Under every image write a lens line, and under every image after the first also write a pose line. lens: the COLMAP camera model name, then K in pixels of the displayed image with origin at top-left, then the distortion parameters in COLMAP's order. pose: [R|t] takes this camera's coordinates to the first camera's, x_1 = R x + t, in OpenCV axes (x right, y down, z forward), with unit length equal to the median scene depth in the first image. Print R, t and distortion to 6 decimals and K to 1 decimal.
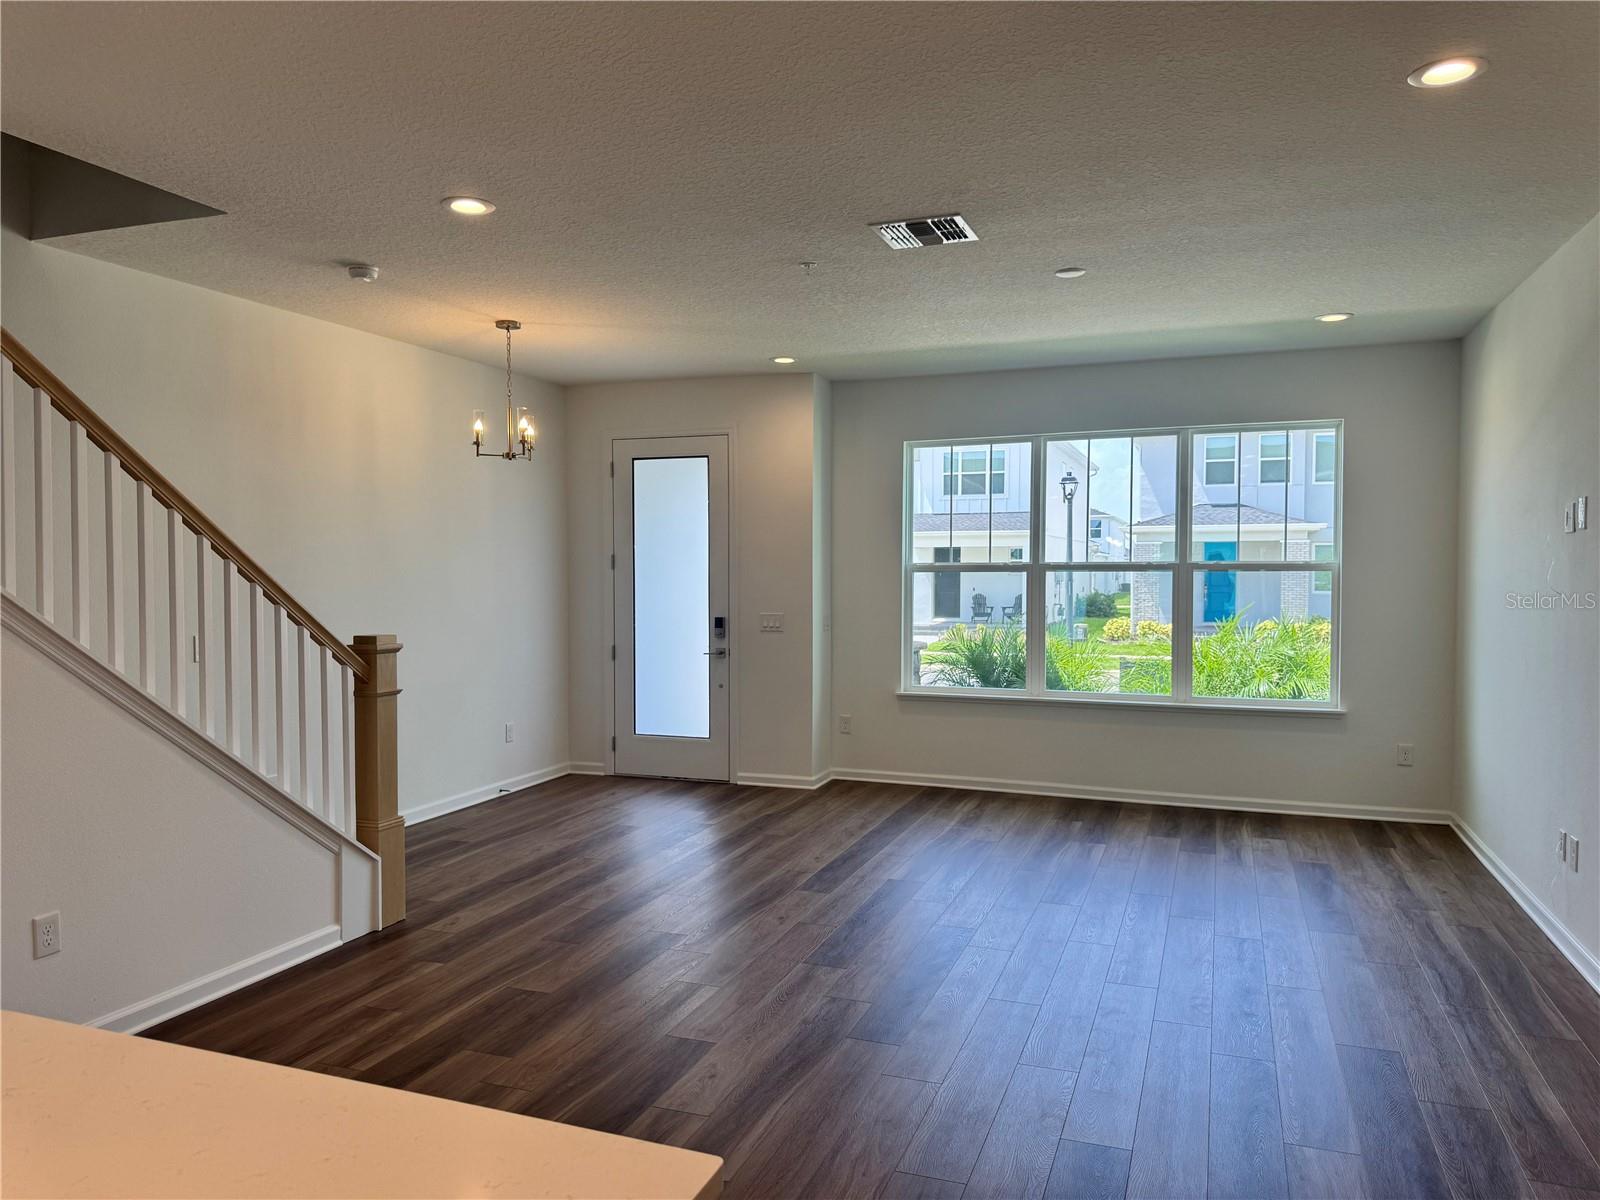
lens RADIAL K [[1120.1, 0, 792.3], [0, 1120.1, 606.9], [0, 0, 1]] dist [0.106718, -0.172731]
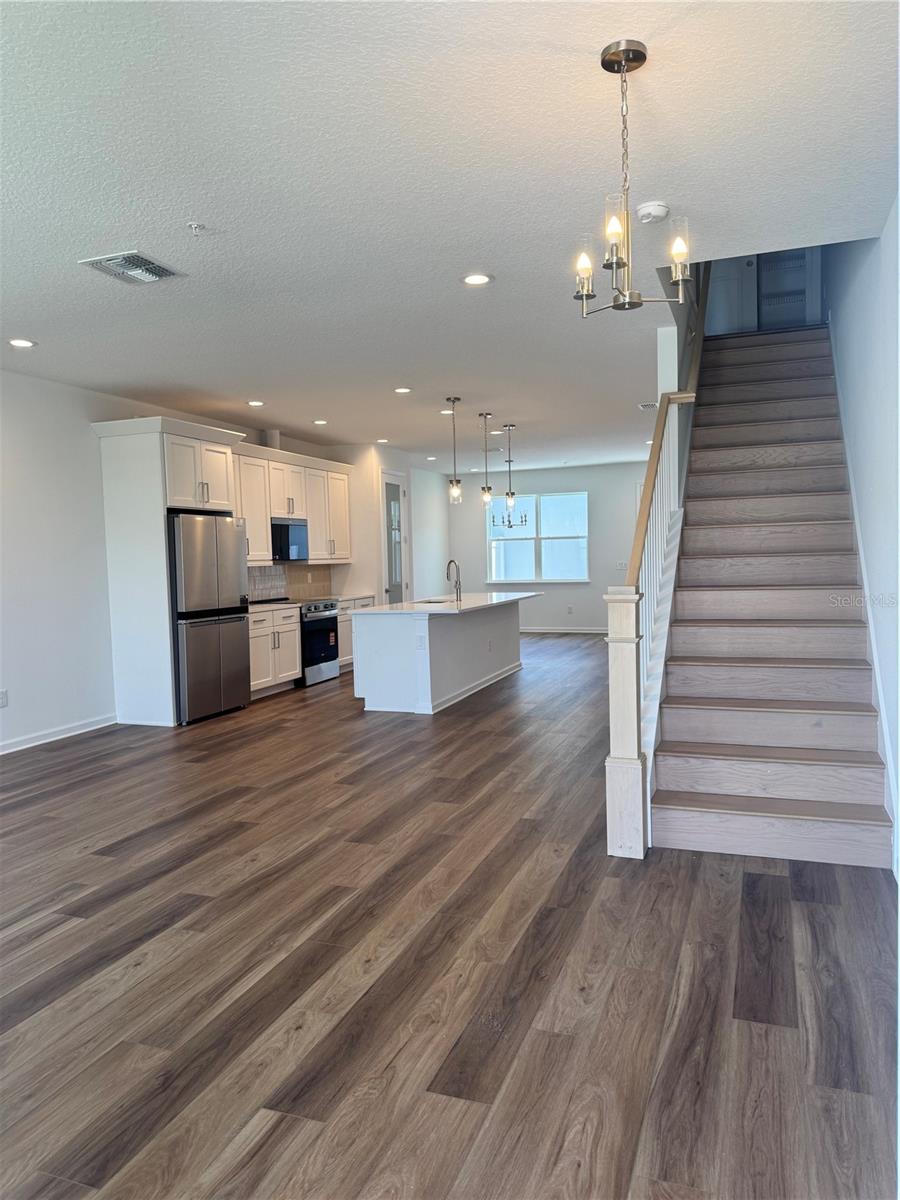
lens RADIAL K [[849.4, 0, 450.0], [0, 849.4, 600.0], [0, 0, 1]] dist [0.150685, -0.234153]
pose [[-0.999646, 0.026389, -0.003418, -0.139818], [0.025993, 0.995883, 0.086838, -0.025547], [0.005695, 0.086718, -0.996217, 1.259680]]
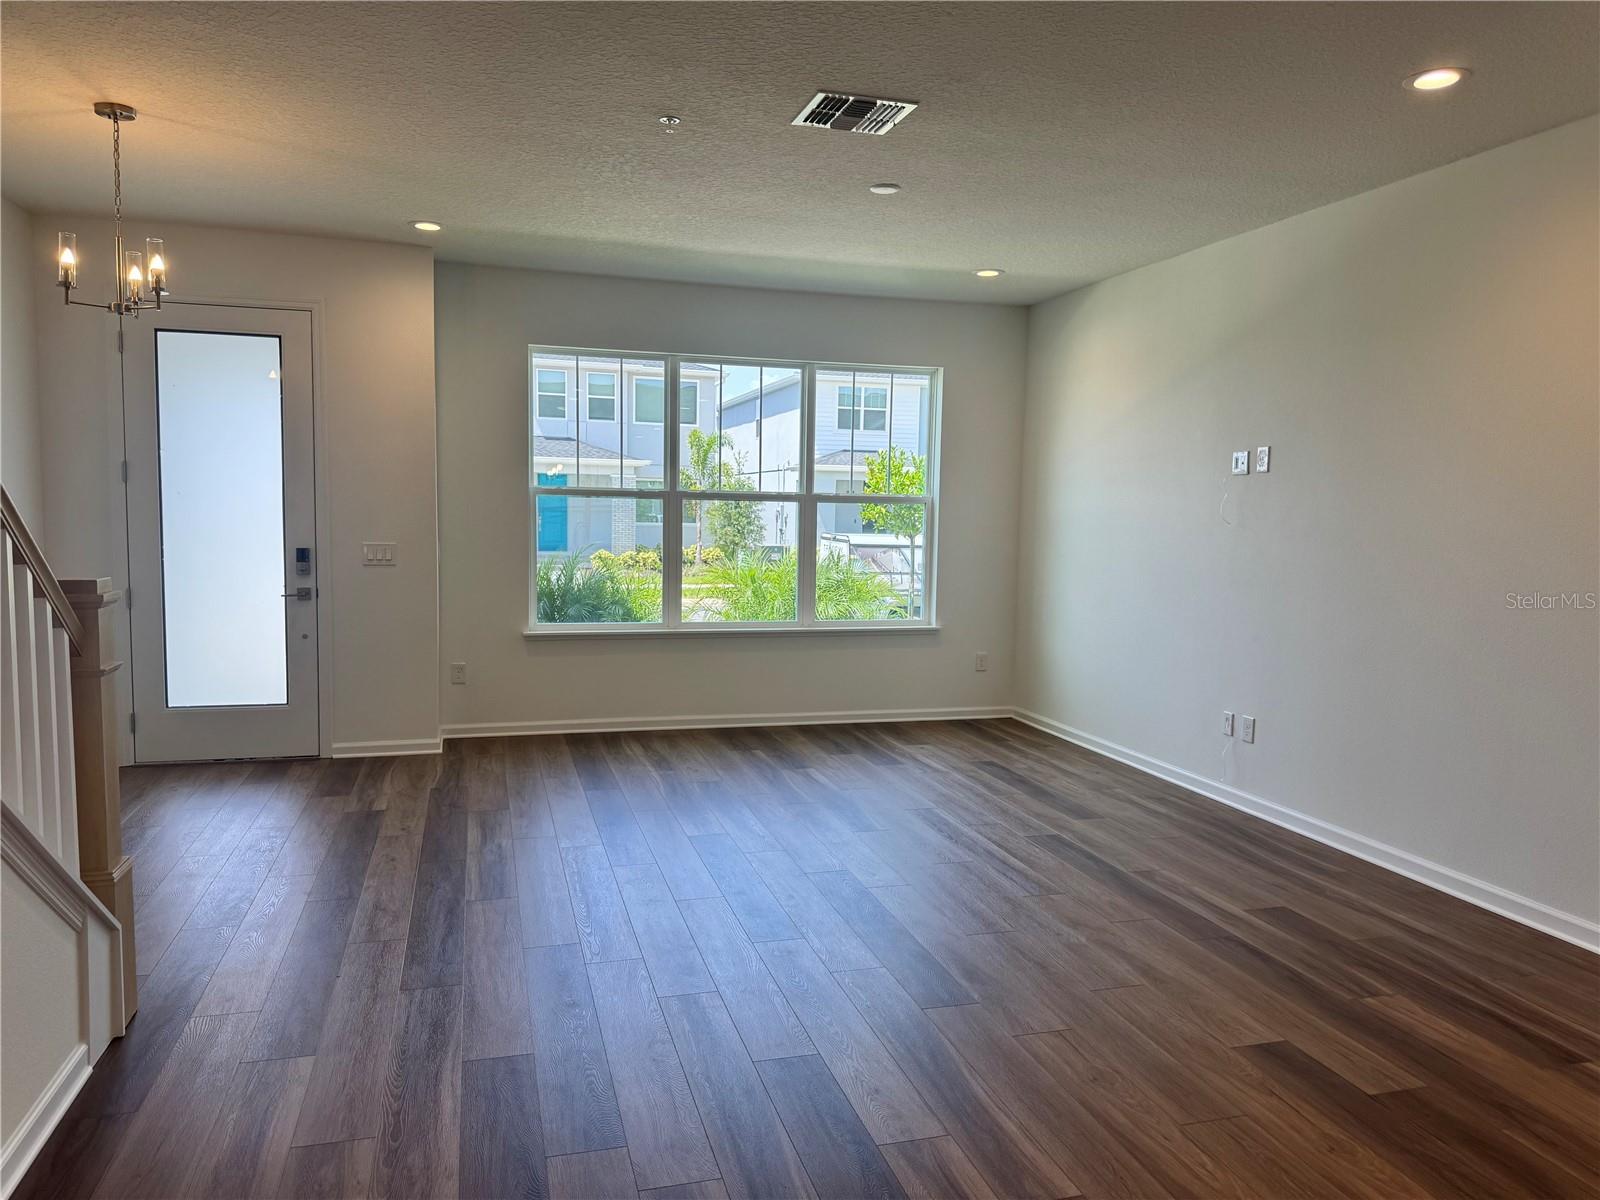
lens RADIAL K [[1117.5, 0, 802.2], [0, 1117.5, 610.7], [0, 0, 1]] dist [0.090252, -0.133876]
pose [[0.802322, -0.039933, 0.595555, -0.291366], [0.001037, 0.997851, 0.065511, 0.001305], [-0.596891, -0.051944, 0.800639, 0.183800]]
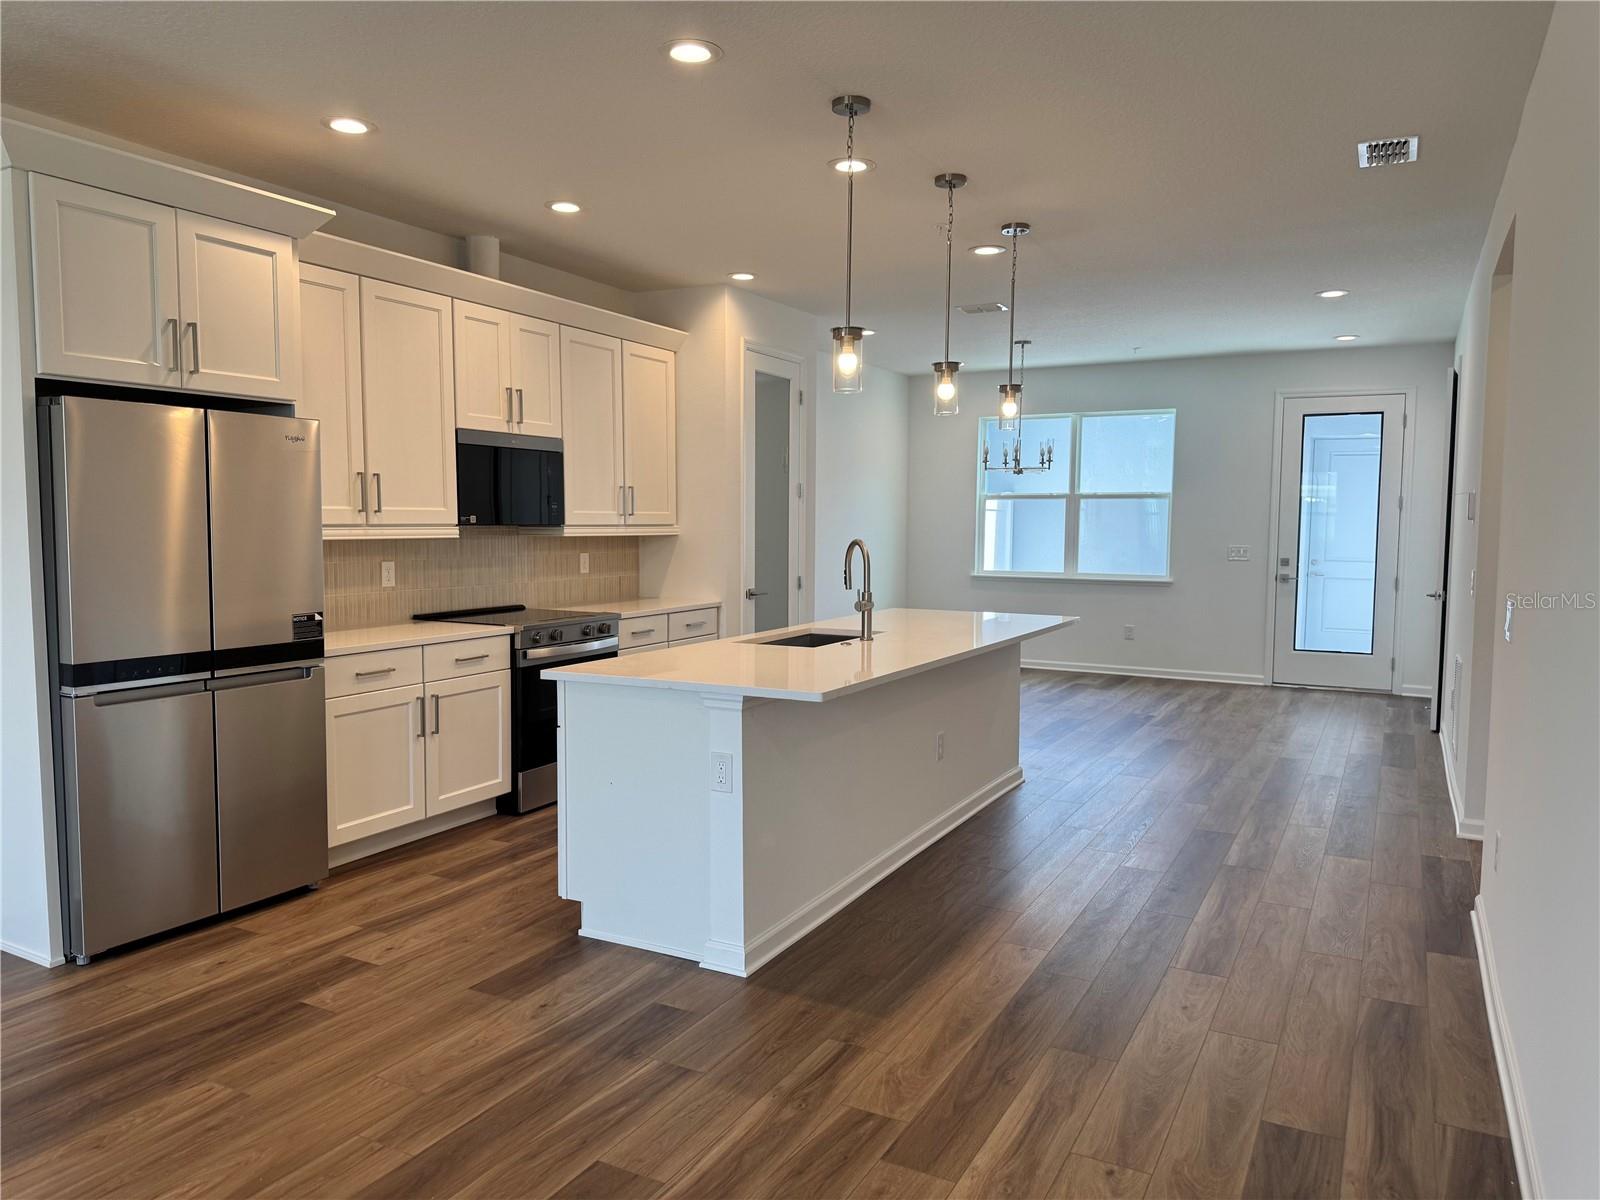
lens RADIAL K [[1132.5, 0, 800.1], [0, 1132.5, 603.9], [0, 0, 1]] dist [0.150685, -0.234153]
pose [[-0.991756, -0.015731, 0.127173, -0.205259], [-0.001571, 0.993854, 0.110684, -0.013406], [-0.128132, 0.109571, -0.985686, 0.691604]]
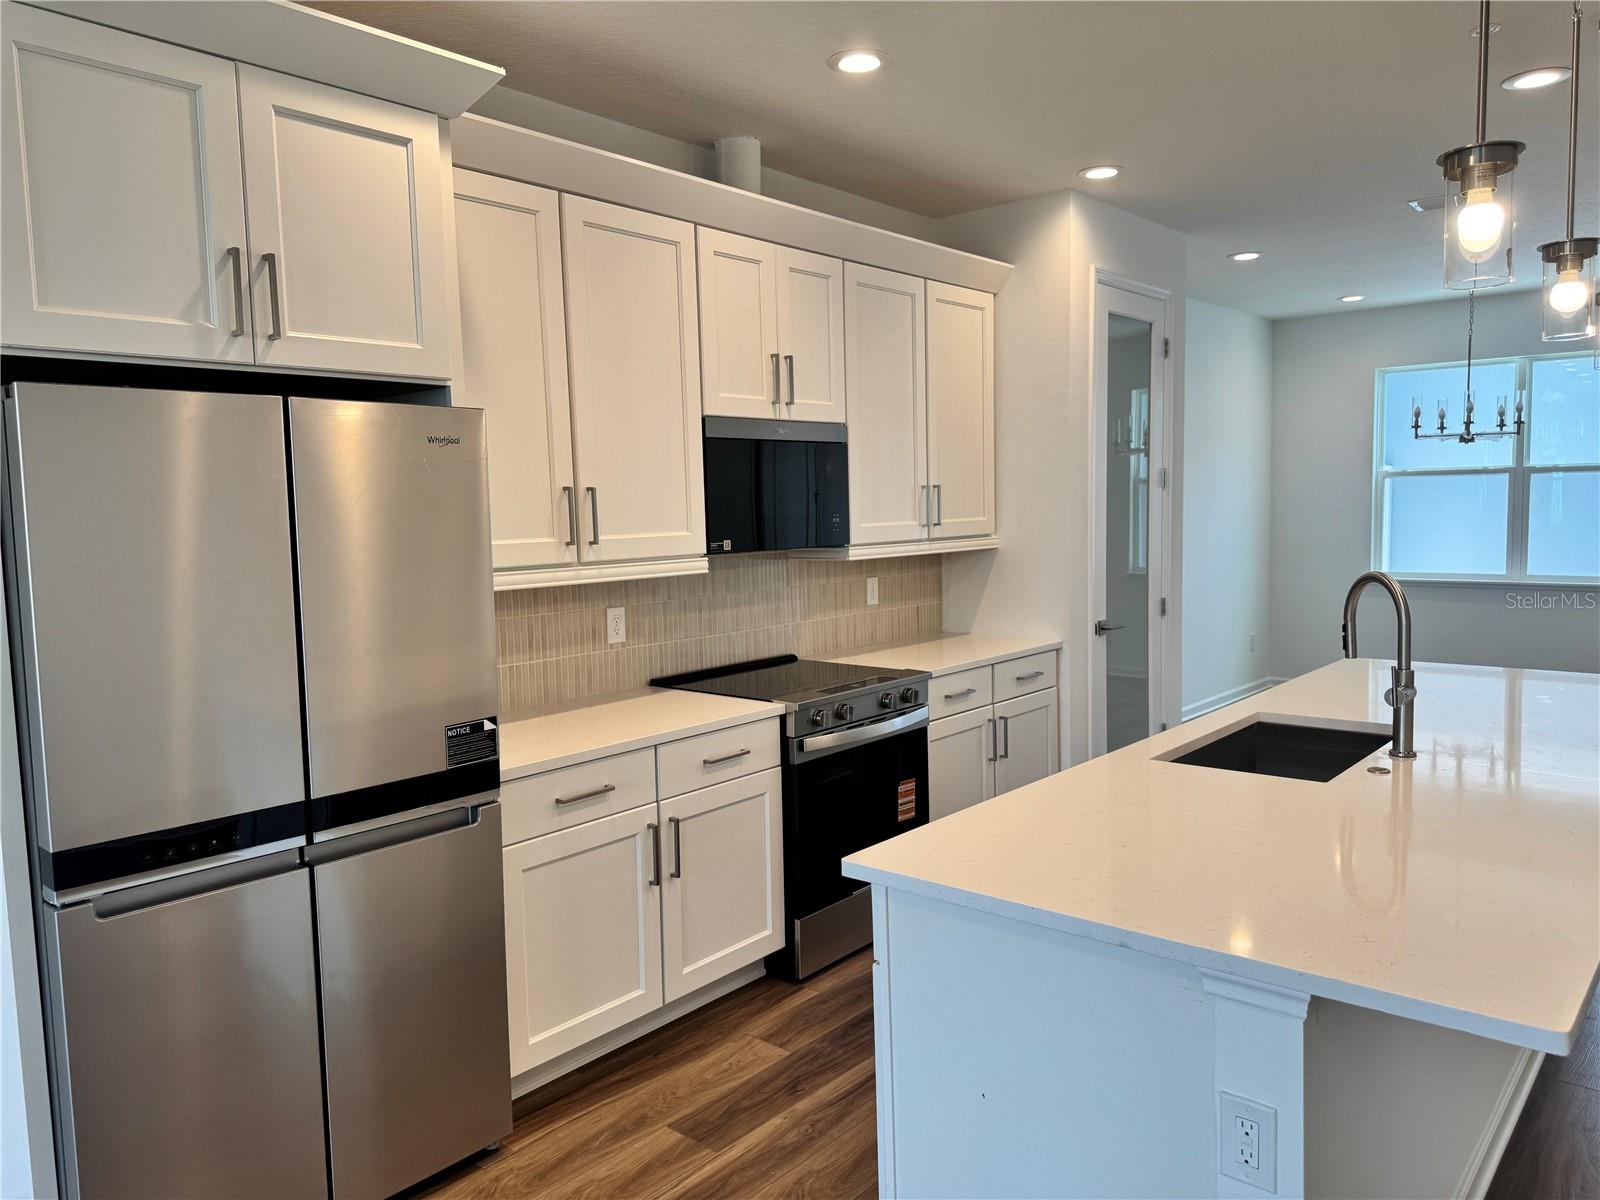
lens RADIAL K [[1132.5, 0, 800.1], [0, 1132.5, 603.9], [0, 0, 1]] dist [0.150685, -0.234153]
pose [[-0.938978, -0.008322, 0.343877, -0.100721], [0.035723, 0.991943, 0.121548, -0.020832], [-0.342117, 0.126415, -0.931115, 0.434077]]
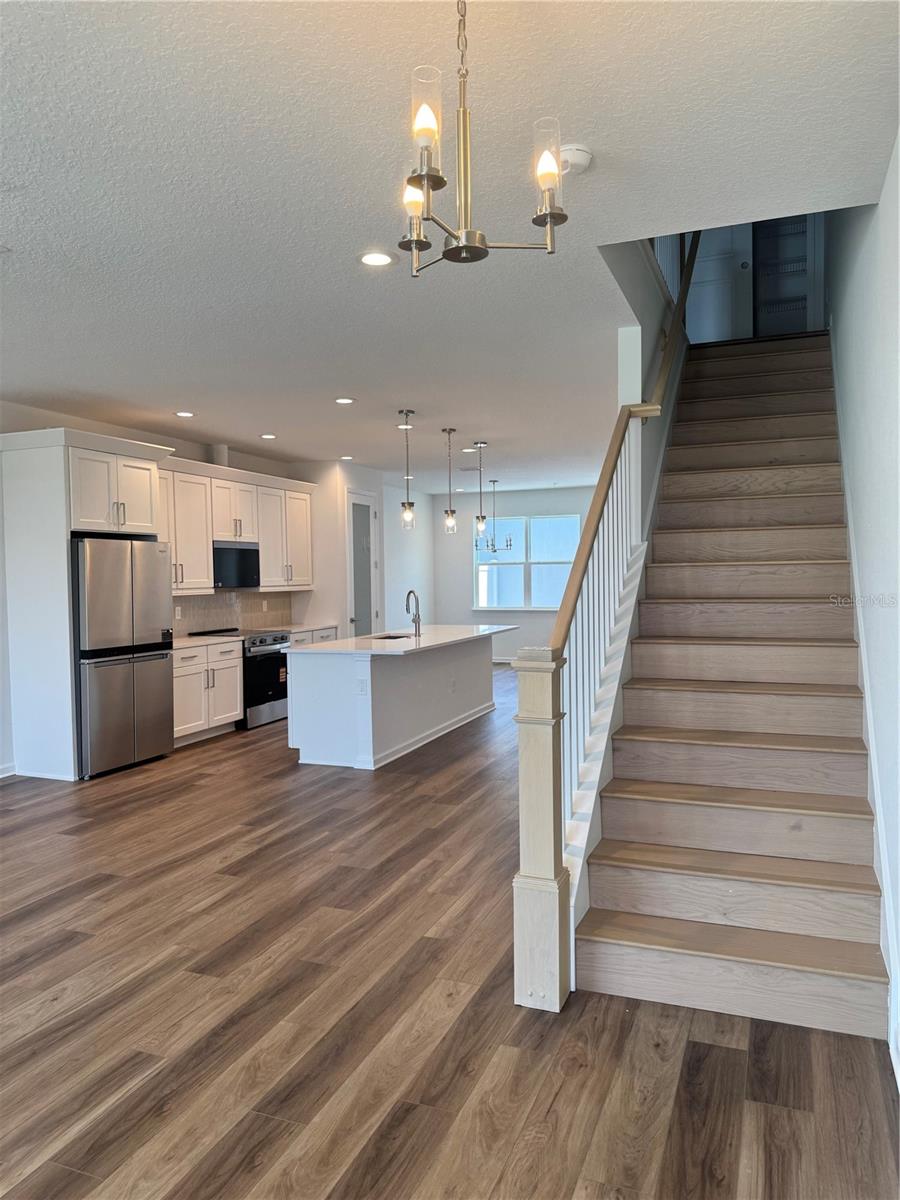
lens RADIAL K [[849.4, 0, 450.0], [0, 849.4, 600.0], [0, 0, 1]] dist [0.150685, -0.234153]
pose [[-0.999798, 0.013249, 0.015104, -0.218314], [0.014217, 0.997727, 0.065873, -0.036681], [-0.014196, 0.066075, -0.997714, 1.127734]]
